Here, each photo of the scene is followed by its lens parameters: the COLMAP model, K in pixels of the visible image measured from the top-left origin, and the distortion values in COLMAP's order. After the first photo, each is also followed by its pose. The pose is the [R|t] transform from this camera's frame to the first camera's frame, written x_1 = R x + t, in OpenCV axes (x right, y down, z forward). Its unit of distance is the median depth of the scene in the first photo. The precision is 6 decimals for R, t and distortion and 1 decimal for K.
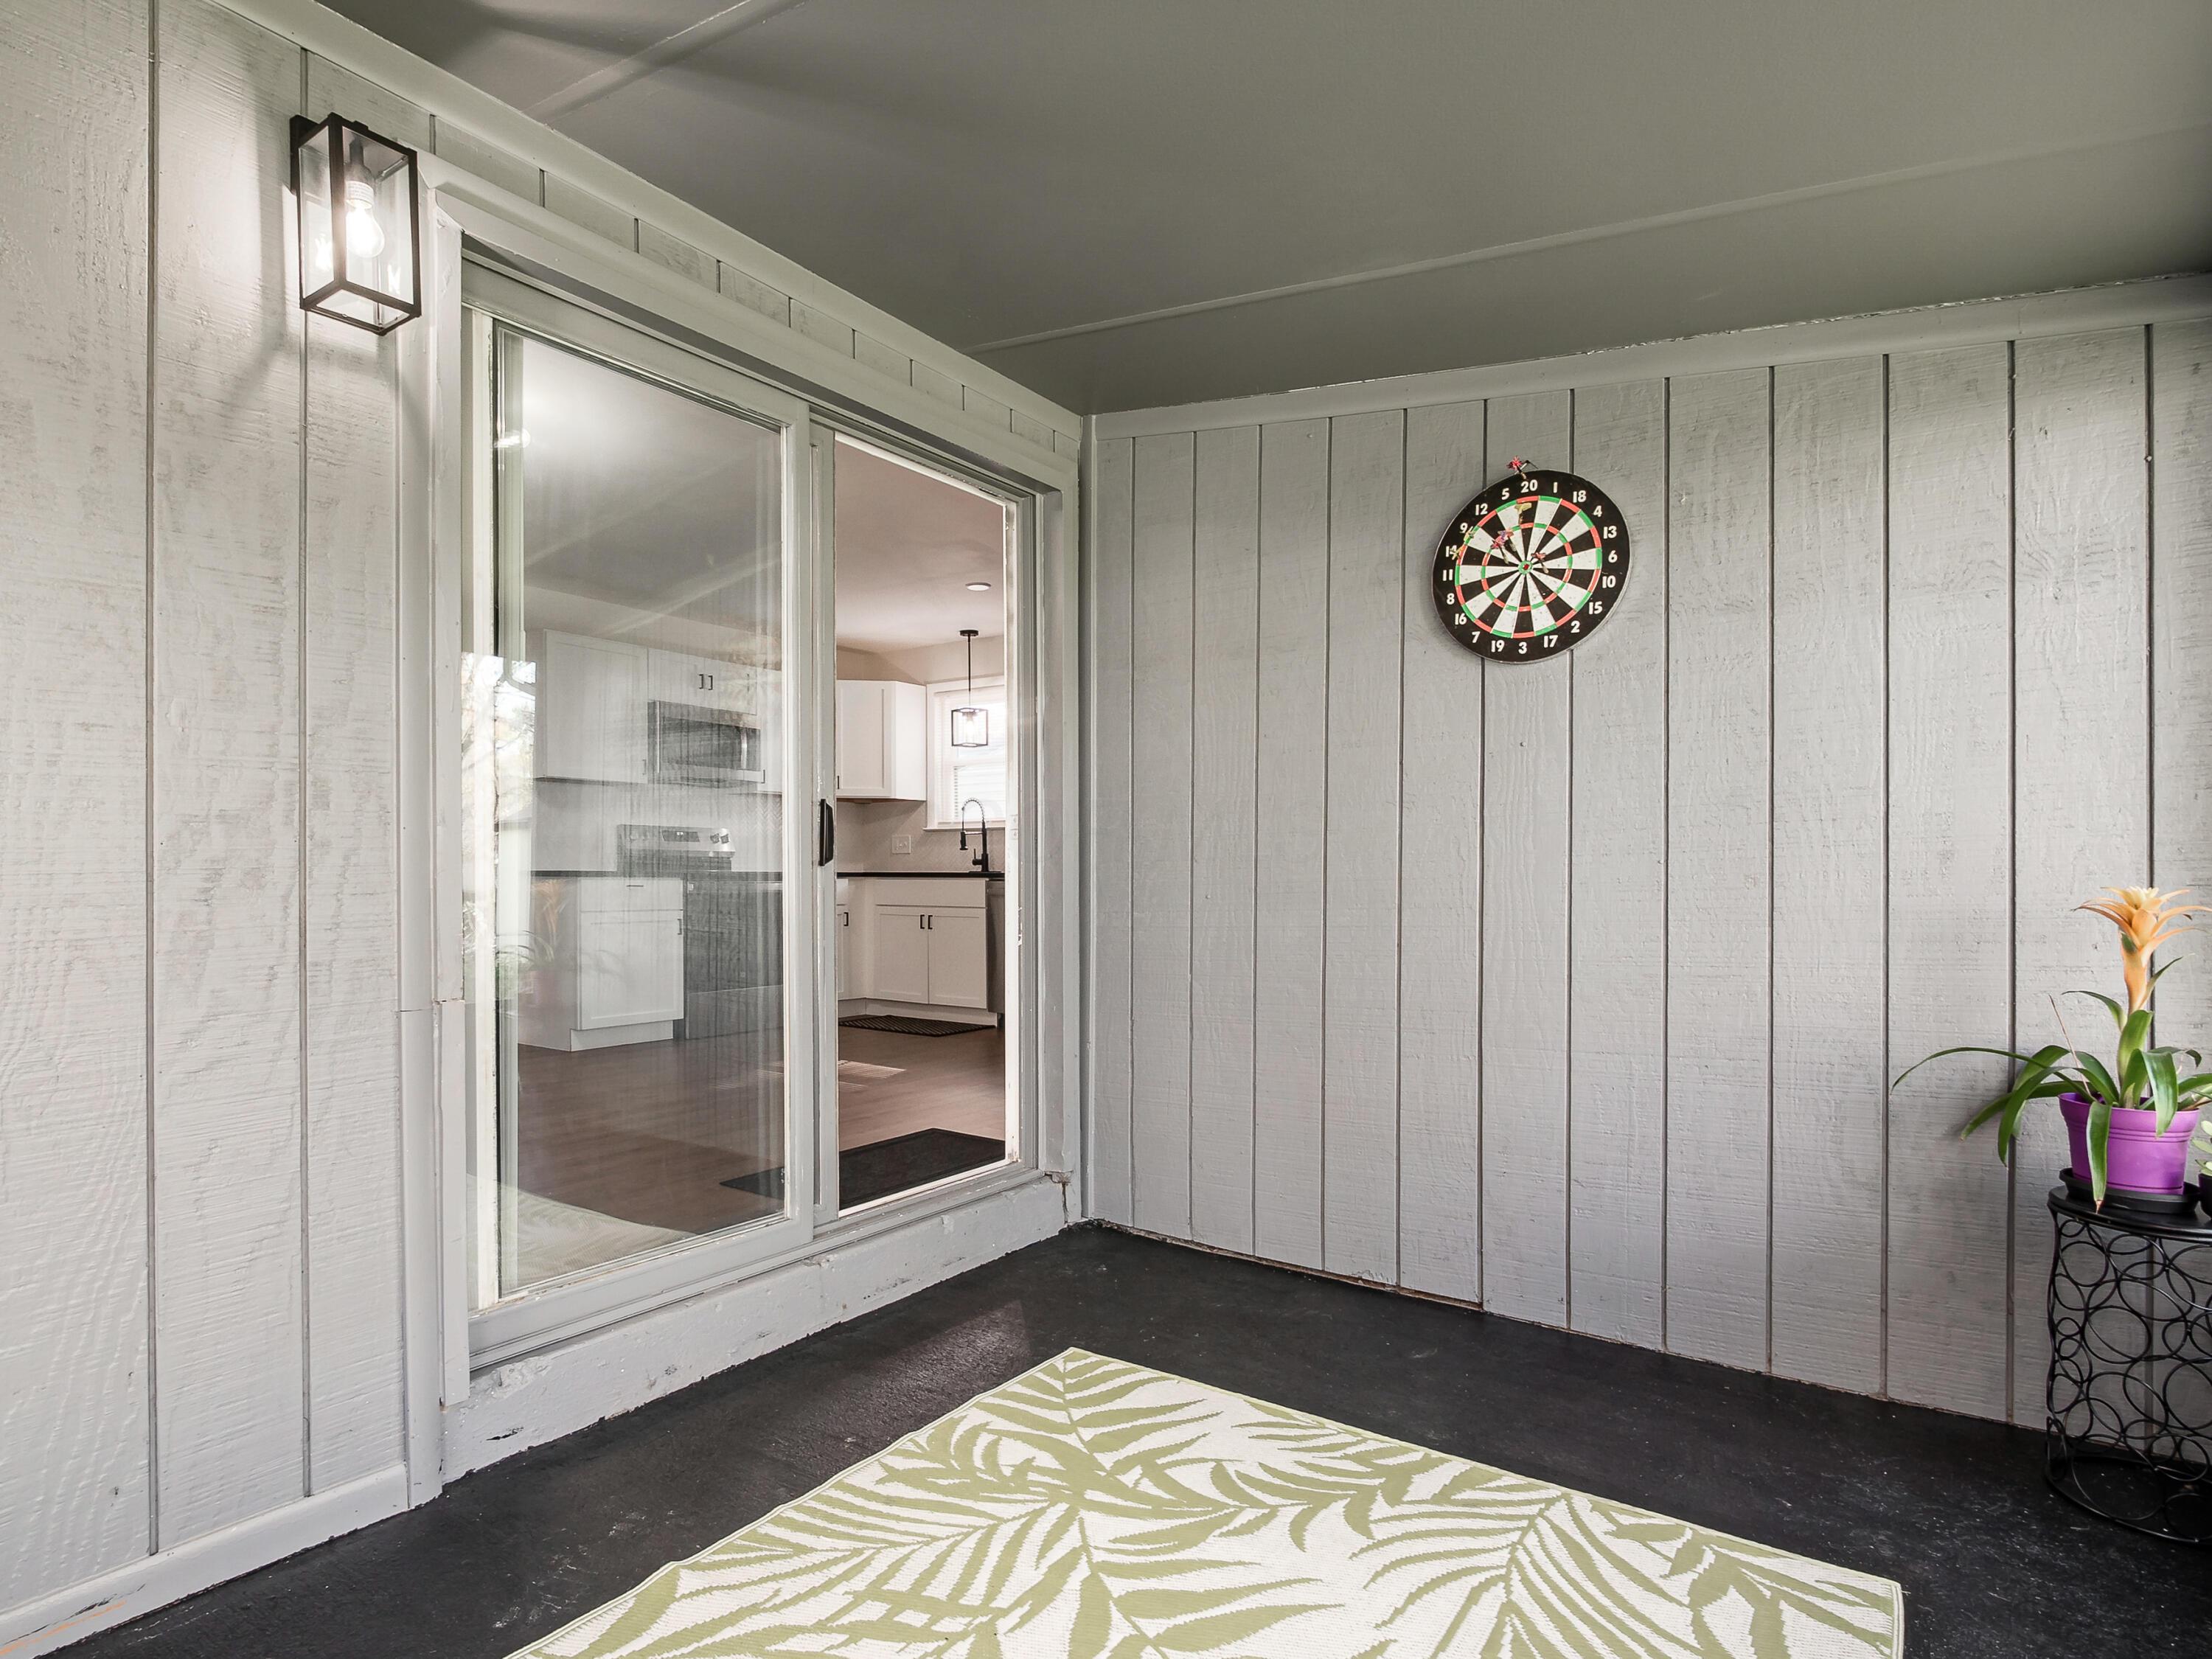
lens RADIAL K [[1285.8, 0, 1117.9], [0, 1285.8, 874.9], [0, 0, 1]] dist [-0.007836, 0.006523]
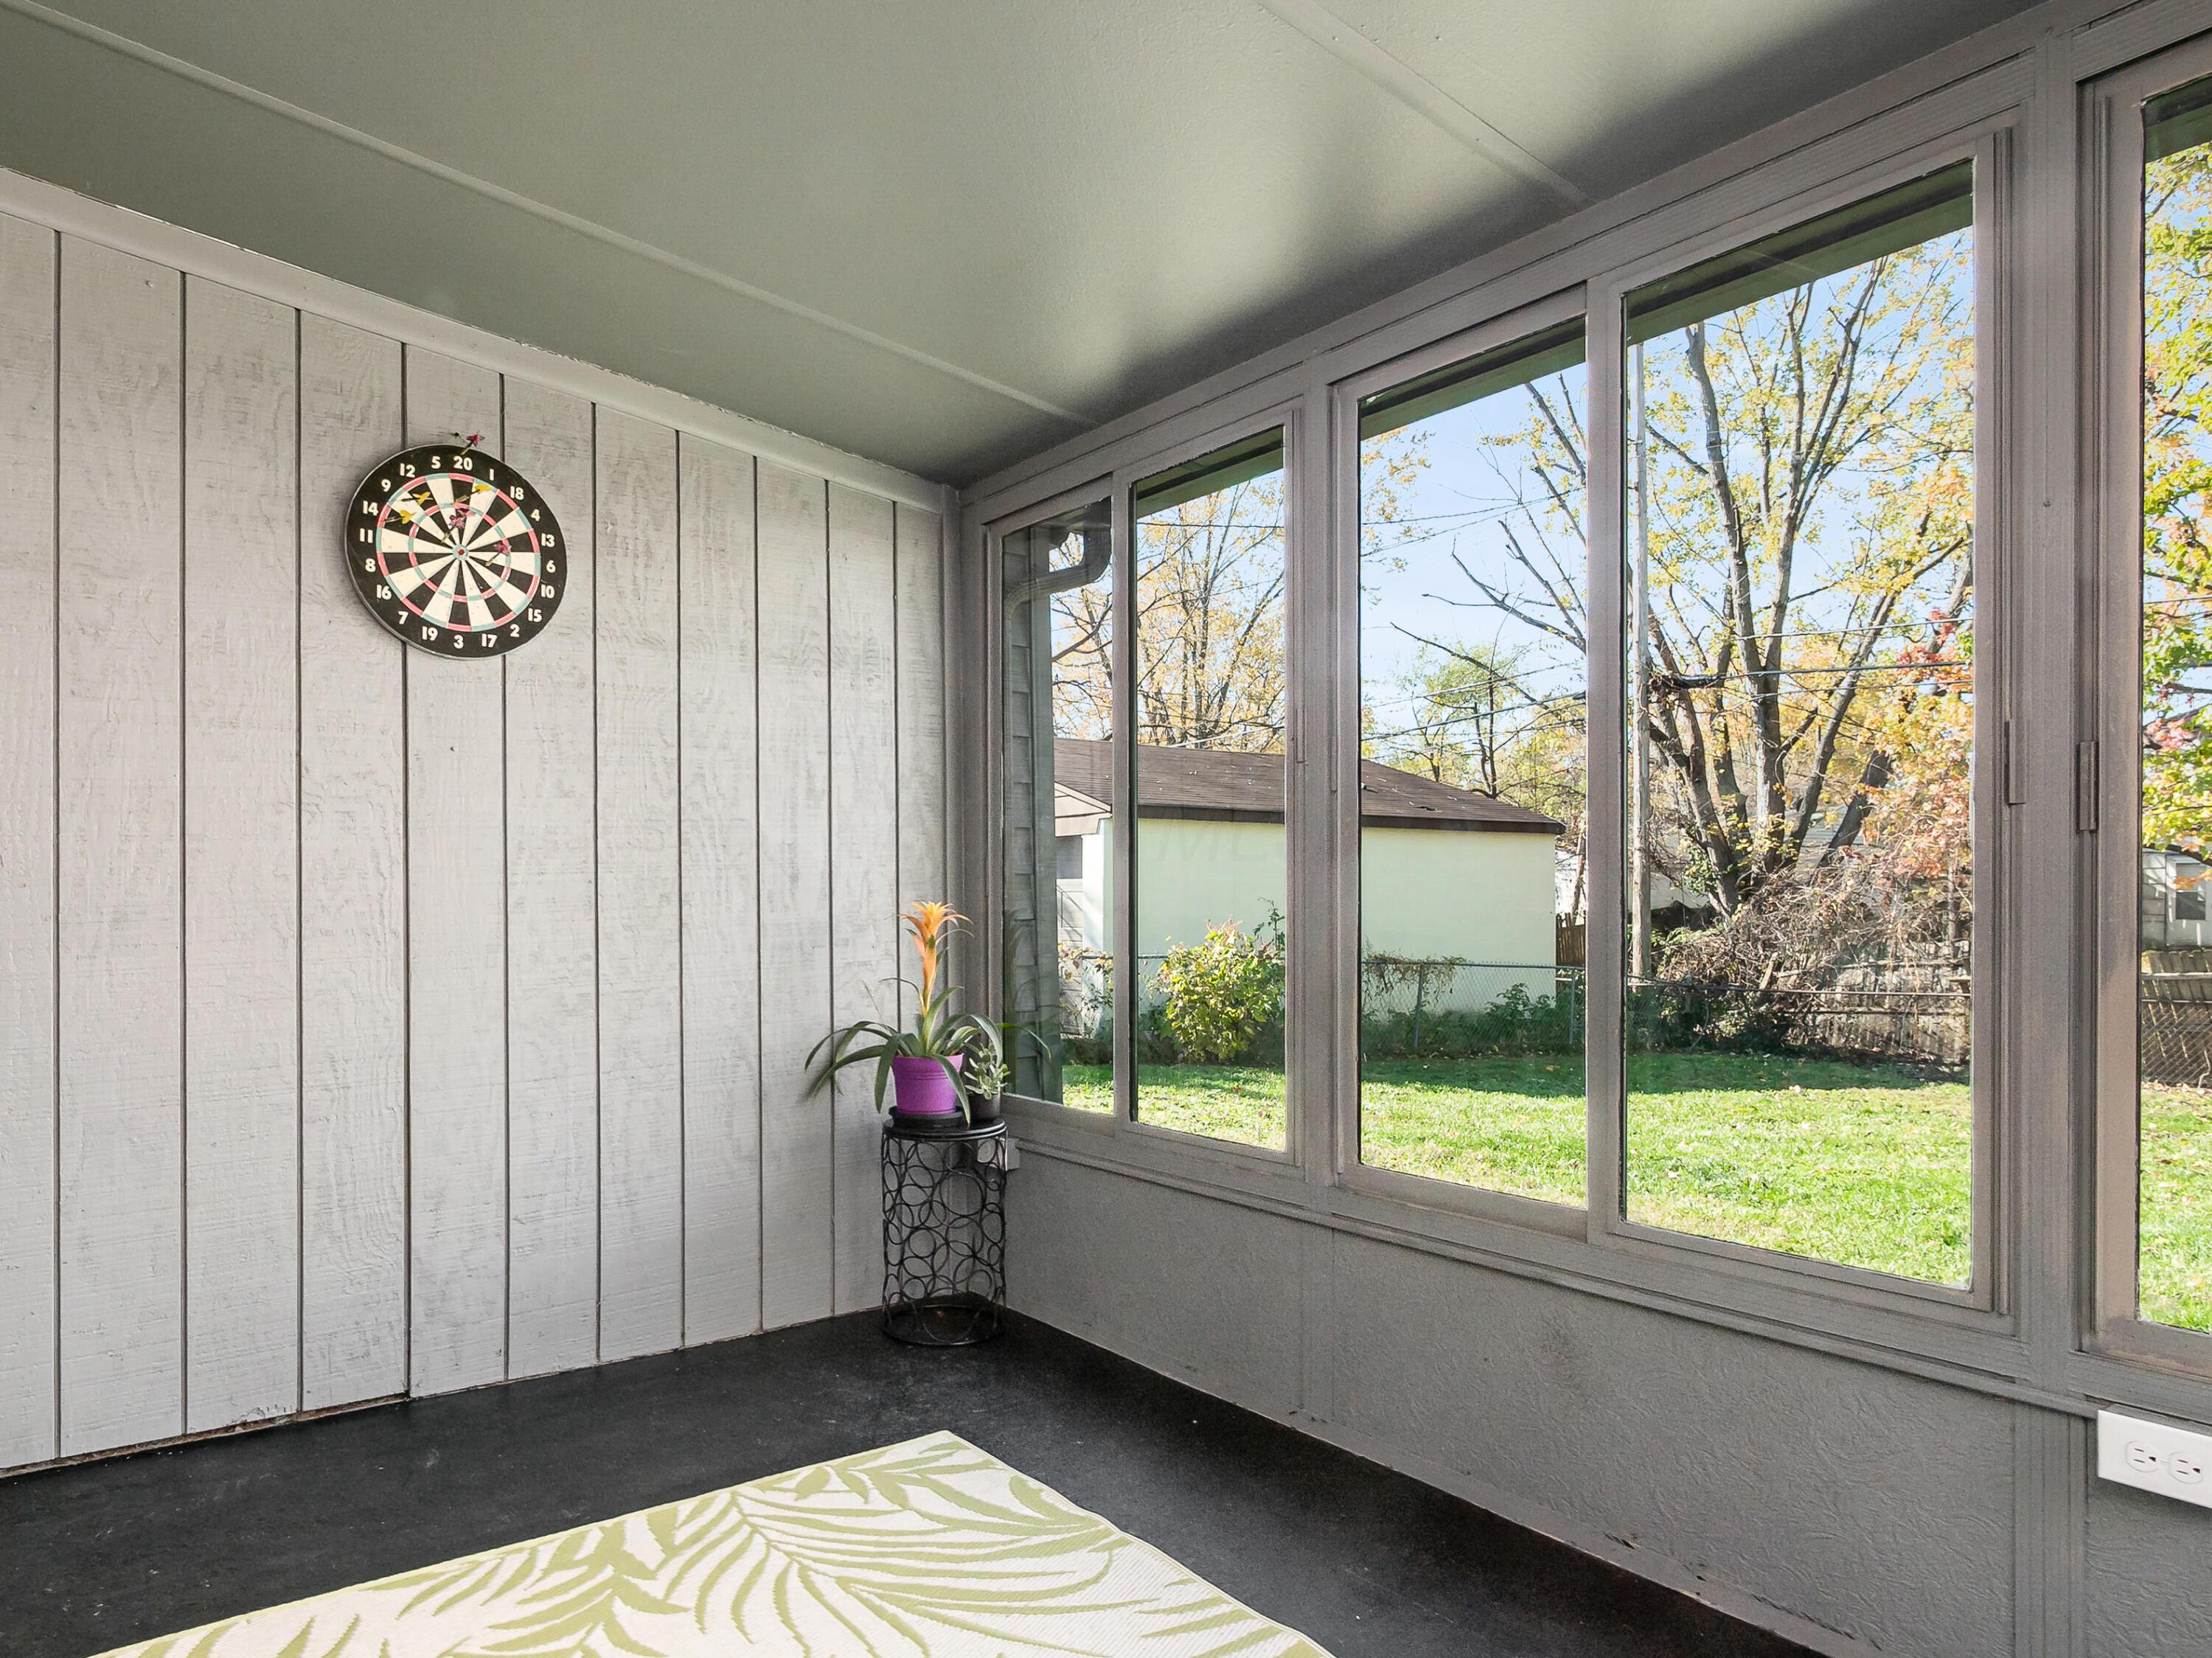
lens RADIAL K [[1285.7, 0, 1093.5], [0, 1285.7, 911.6], [0, 0, 1]] dist [-0.007836, 0.006523]
pose [[0.319584, -0.011526, 0.947488, -0.394752], [0.008127, 0.999923, 0.009423, 0.006962], [-0.947523, 0.004688, 0.319653, 0.294217]]
